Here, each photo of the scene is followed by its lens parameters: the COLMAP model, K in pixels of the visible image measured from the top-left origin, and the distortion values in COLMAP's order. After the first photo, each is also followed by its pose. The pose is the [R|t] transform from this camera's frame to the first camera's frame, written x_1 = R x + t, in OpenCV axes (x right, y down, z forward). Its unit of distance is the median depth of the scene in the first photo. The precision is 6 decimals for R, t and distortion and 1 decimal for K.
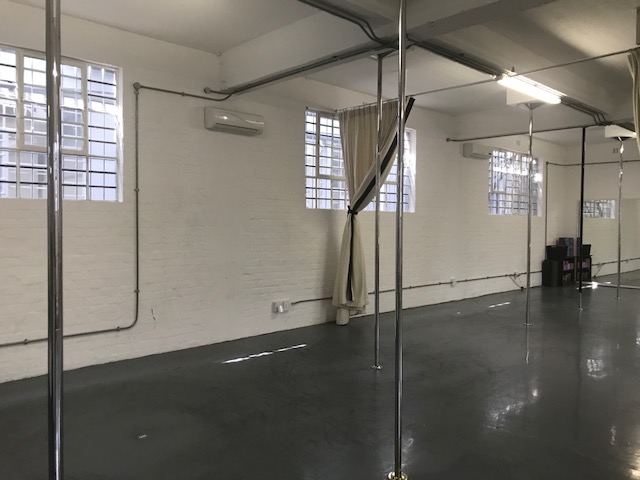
lens RADIAL K [[524.1, 0, 318.3], [0, 524.1, 232.6], [0, 0, 1]] dist [0.050198, -0.078409]
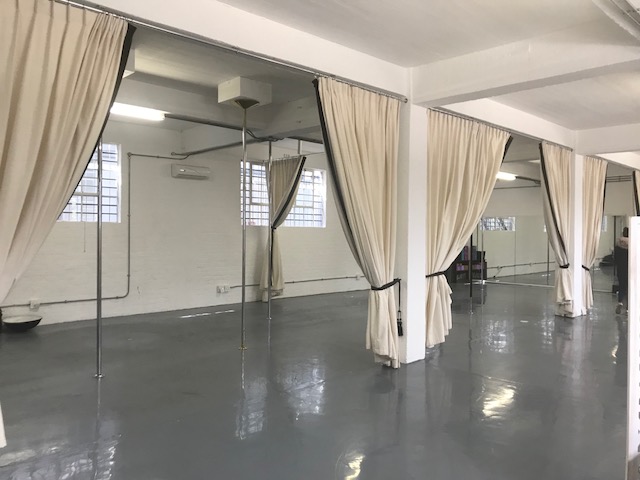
lens RADIAL K [[524.9, 0, 322.9], [0, 524.9, 234.6], [0, 0, 1]] dist [0.053627, -0.106968]
pose [[0.999902, -0.000208, 0.014002, 0.199518], [0.000460, 0.999838, -0.018009, 0.008784], [-0.013996, 0.018014, 0.999740, -0.550645]]
